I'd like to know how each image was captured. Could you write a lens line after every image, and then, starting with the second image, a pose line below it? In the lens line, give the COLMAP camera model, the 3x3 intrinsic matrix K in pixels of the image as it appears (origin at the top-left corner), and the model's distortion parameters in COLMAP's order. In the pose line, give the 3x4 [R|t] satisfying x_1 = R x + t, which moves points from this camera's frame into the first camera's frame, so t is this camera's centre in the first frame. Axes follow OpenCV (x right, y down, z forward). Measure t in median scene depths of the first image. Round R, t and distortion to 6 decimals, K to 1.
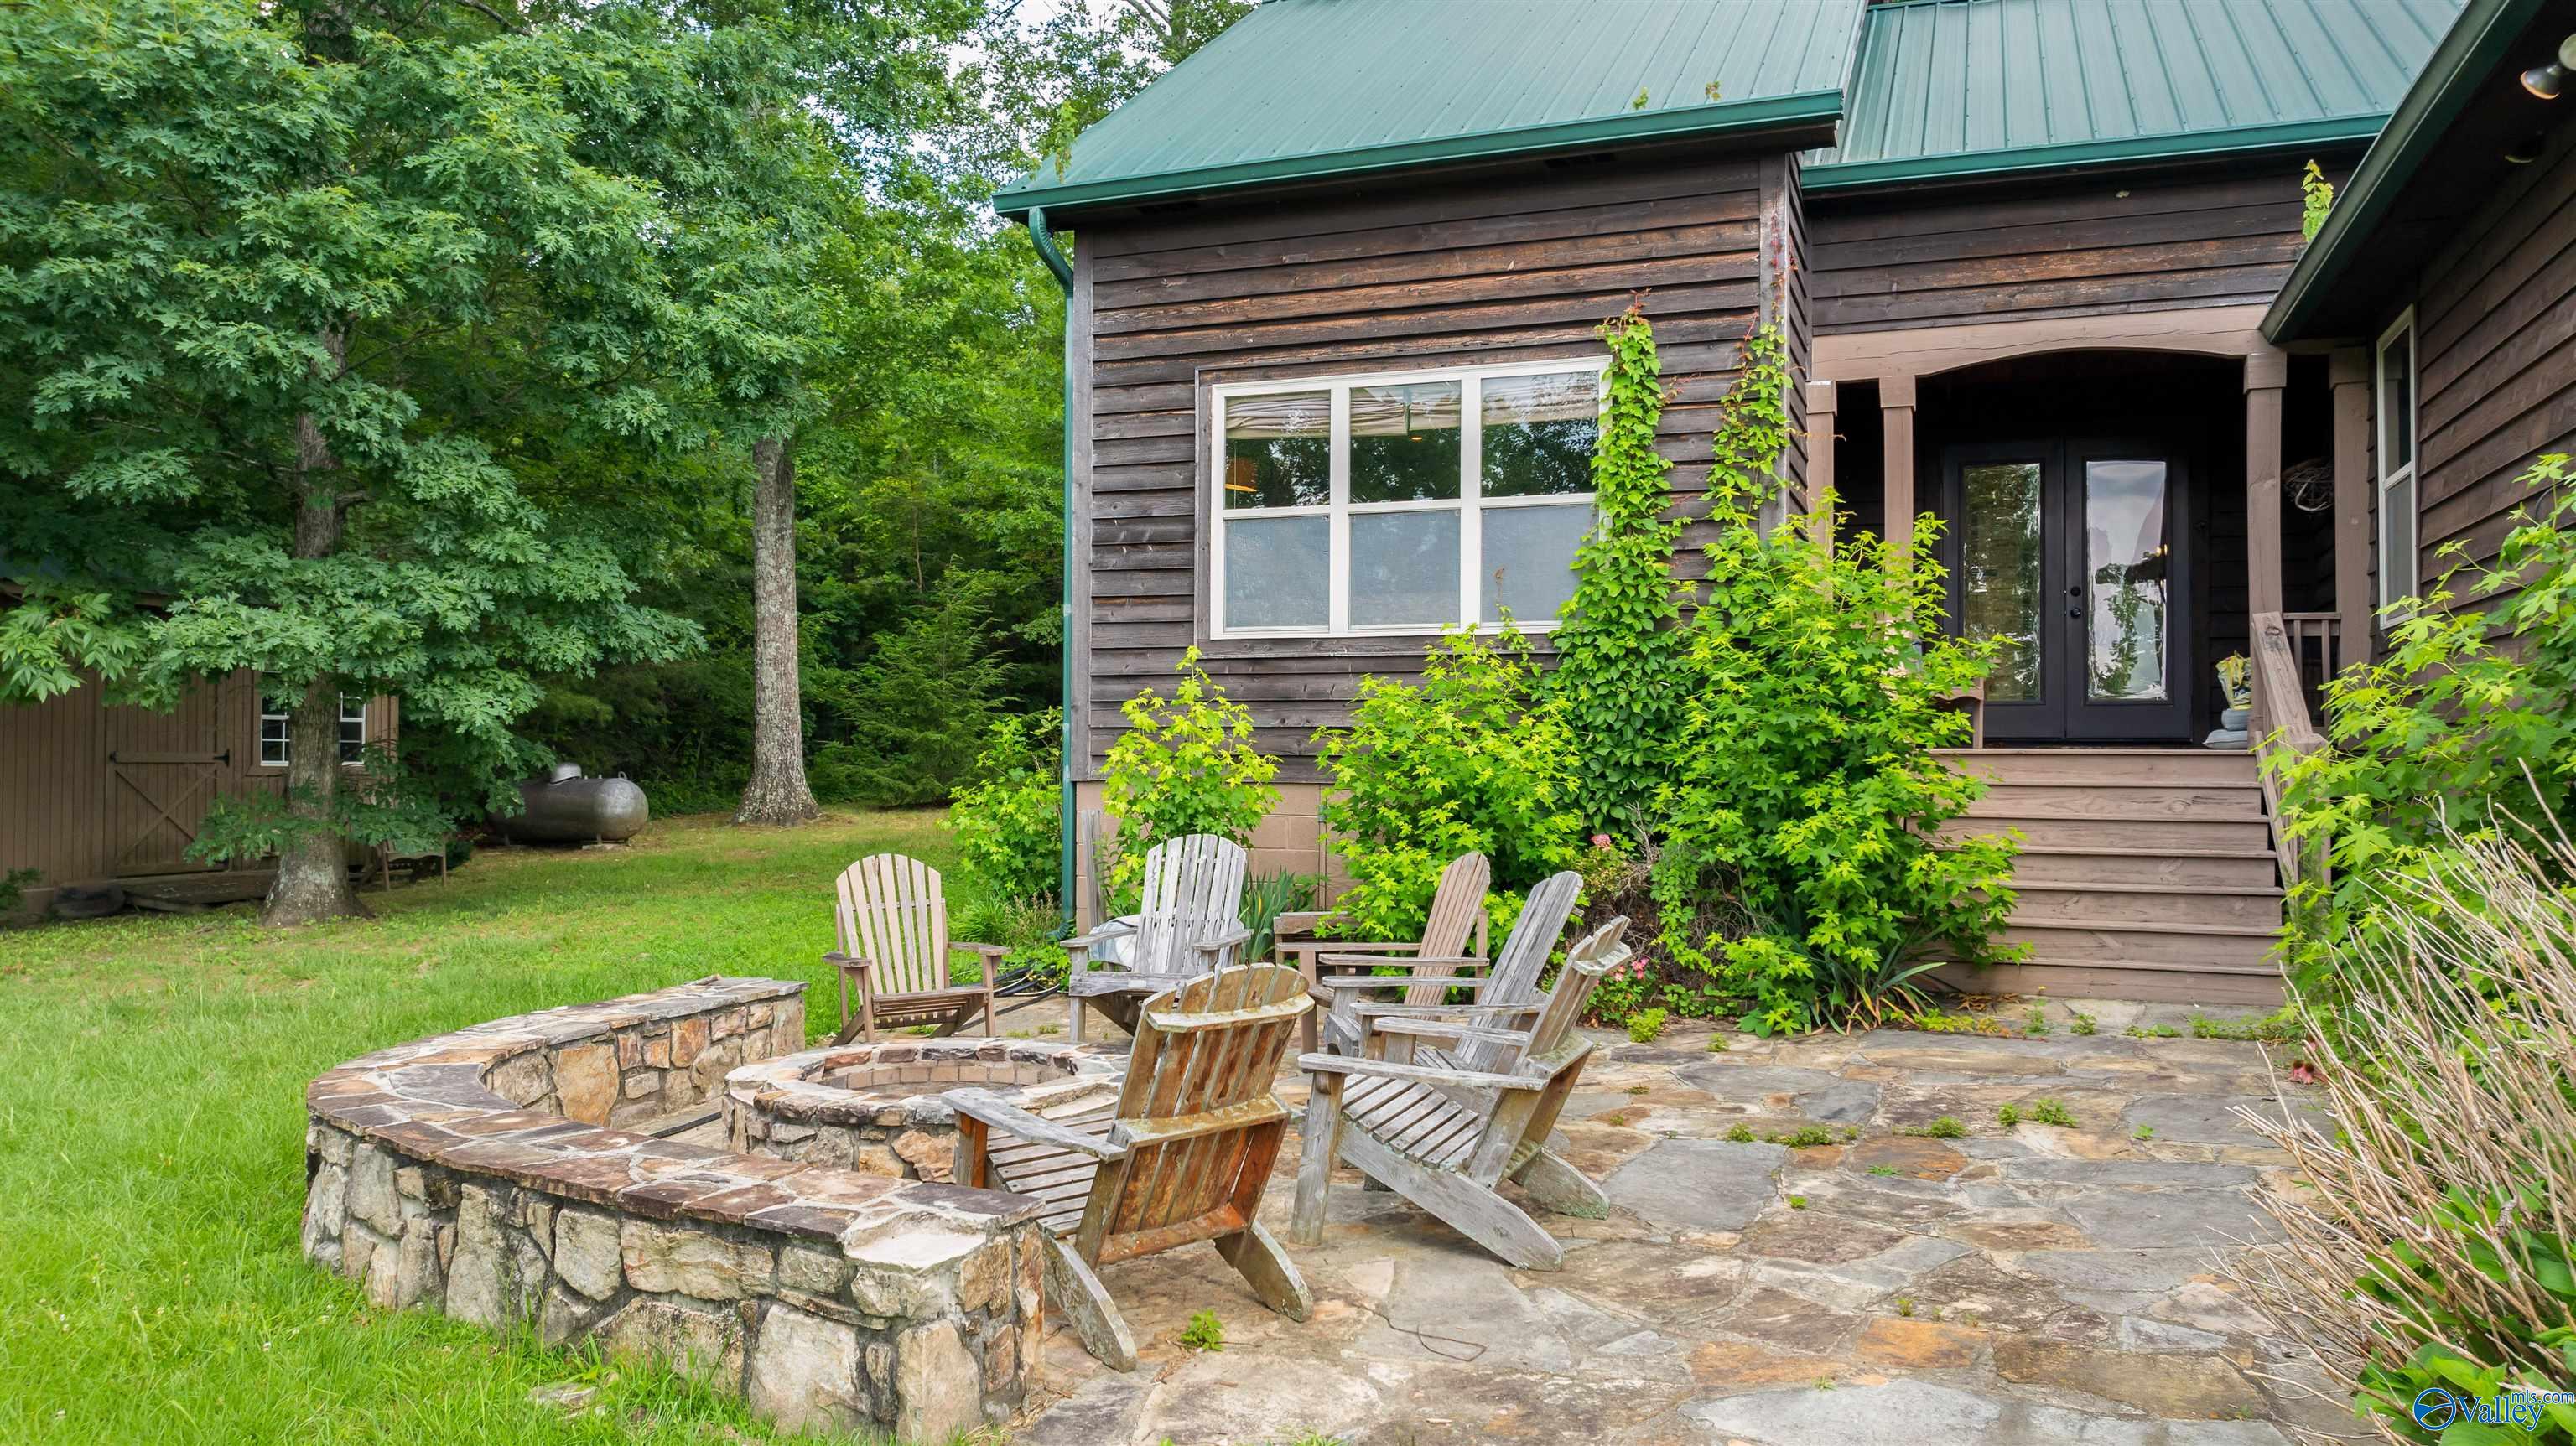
lens RADIAL K [[1814.7, 0, 1289.5], [0, 1814.7, 739.5], [0, 0, 1]] dist [-0.006434, 0.001728]
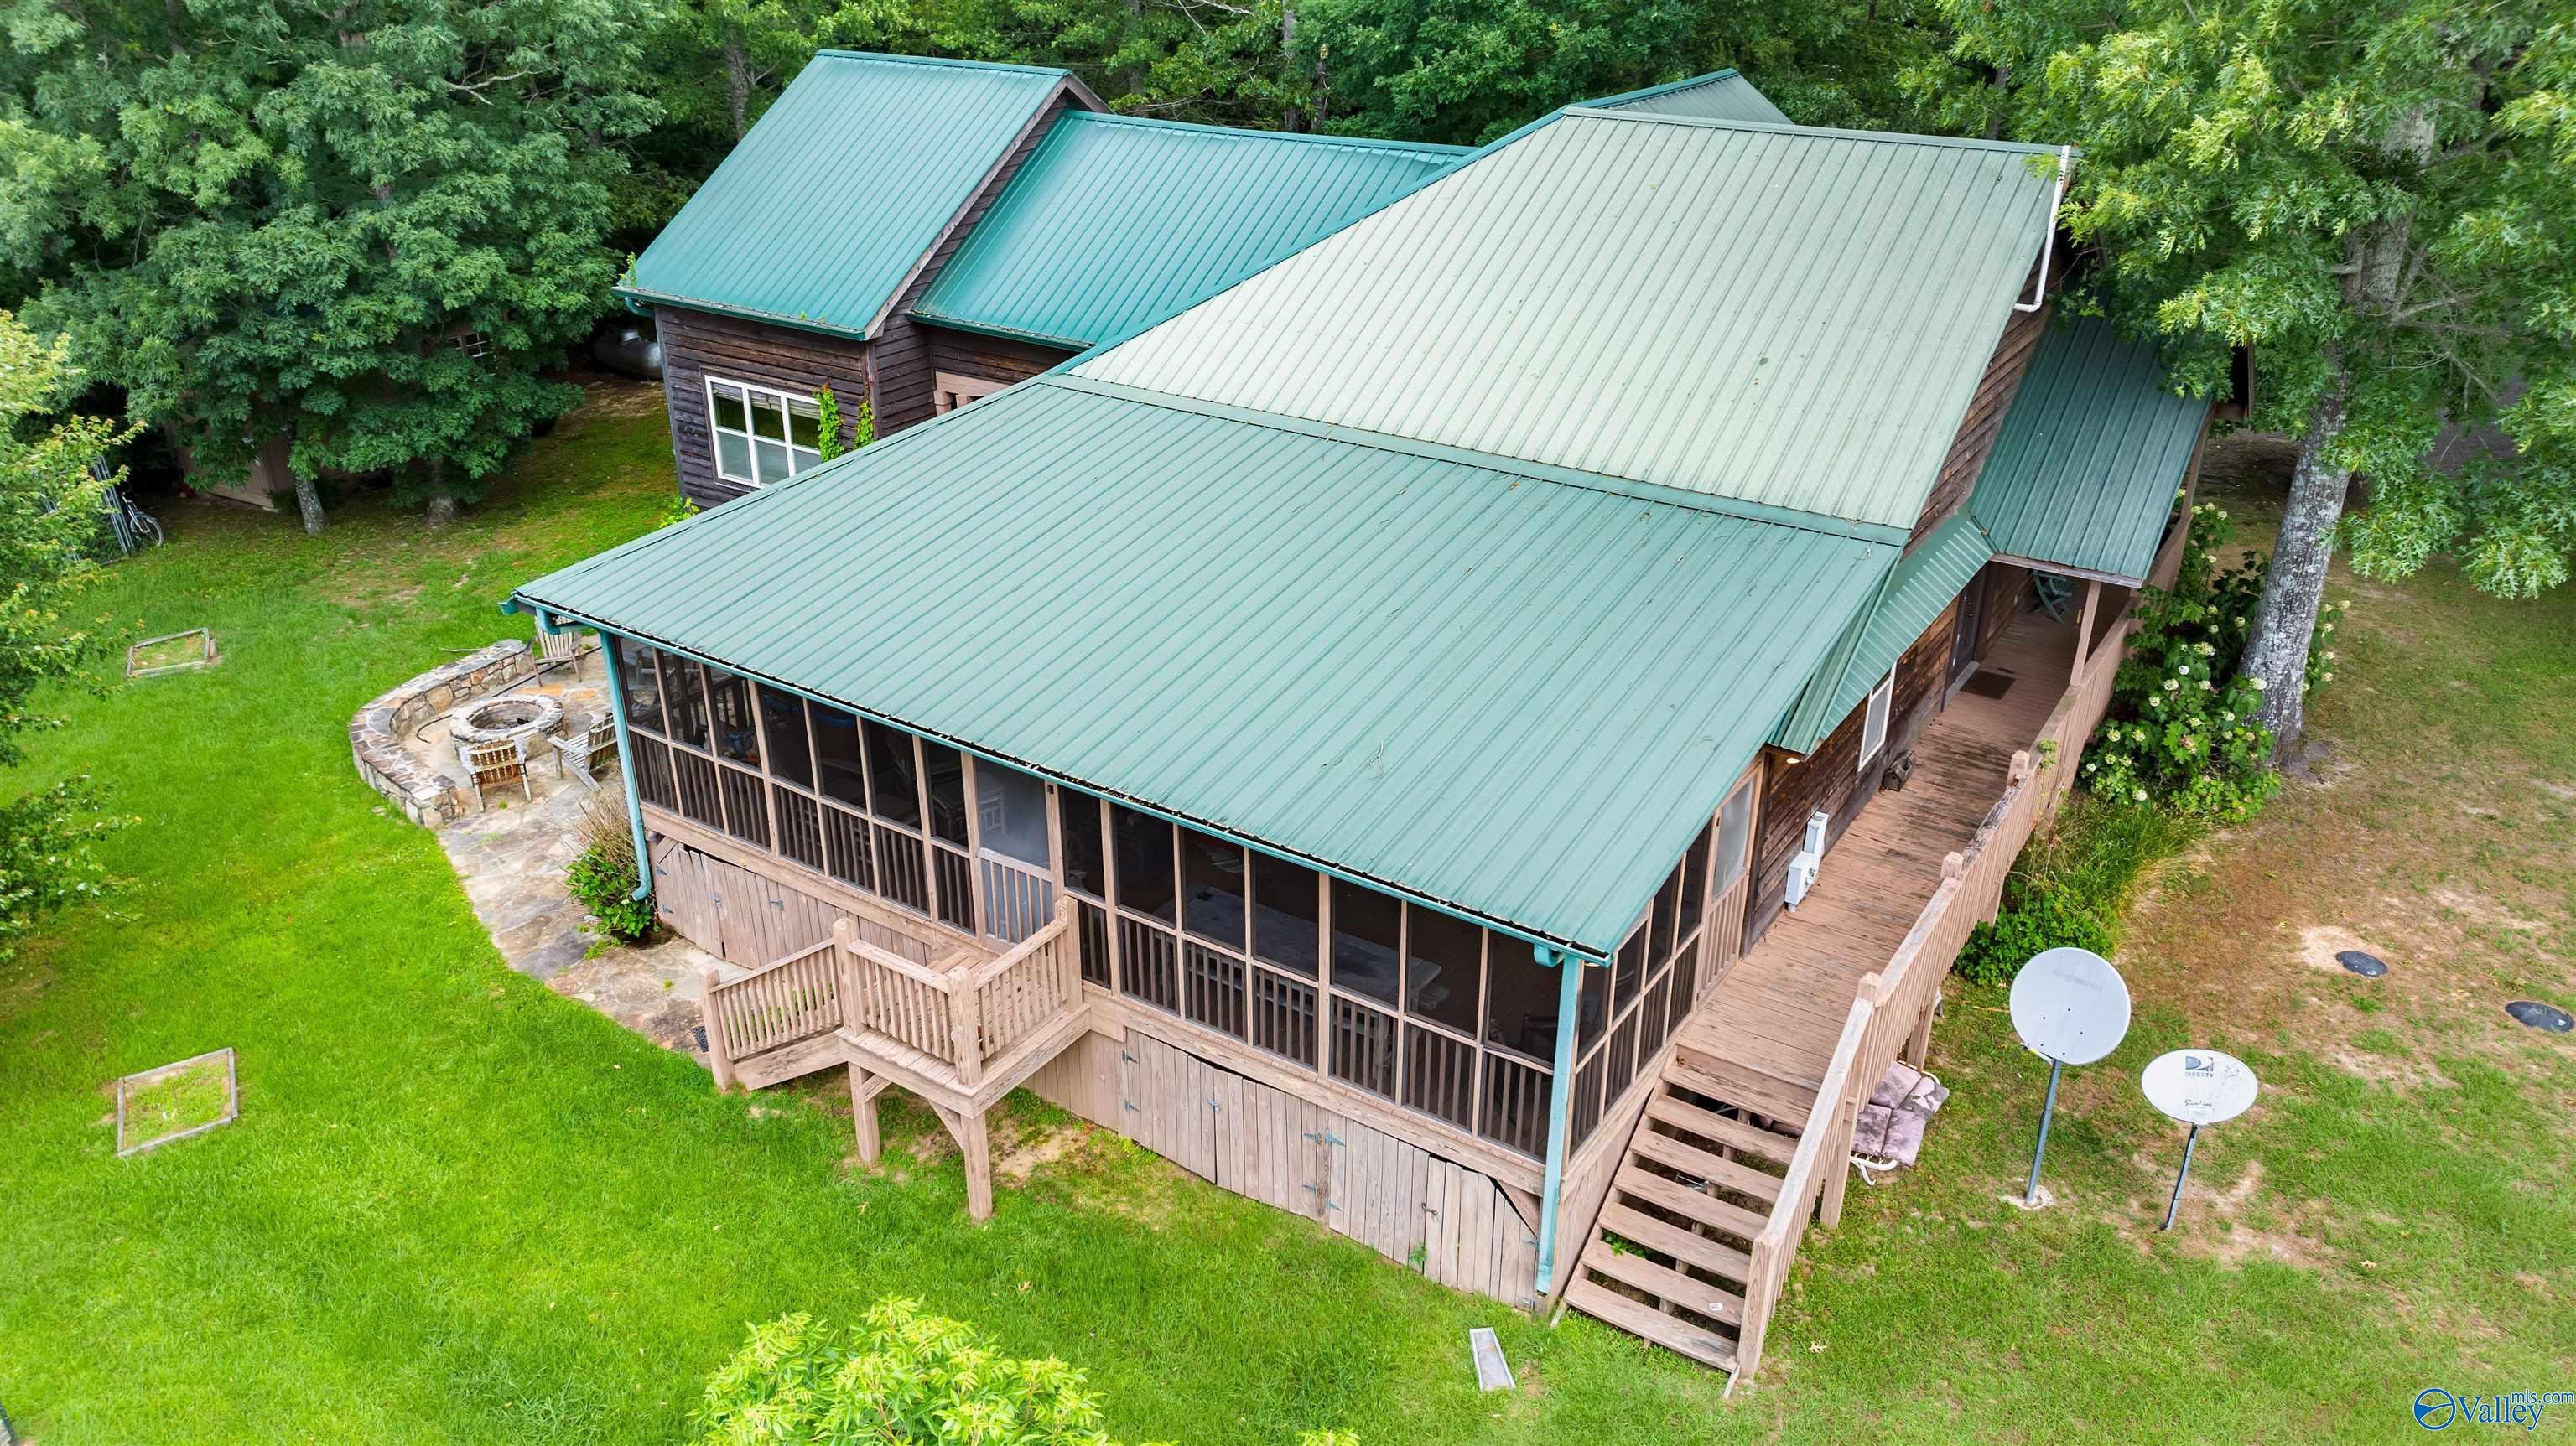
lens RADIAL K [[1814.7, 0, 1281.2], [0, 1814.7, 718.3], [0, 0, 1]] dist [-0.006434, 0.001728]
pose [[0.975713, 0.082566, -0.202894, 1.227167], [0.012520, 0.903708, 0.427966, -0.803125], [0.218693, -0.420112, 0.880726, -1.129807]]
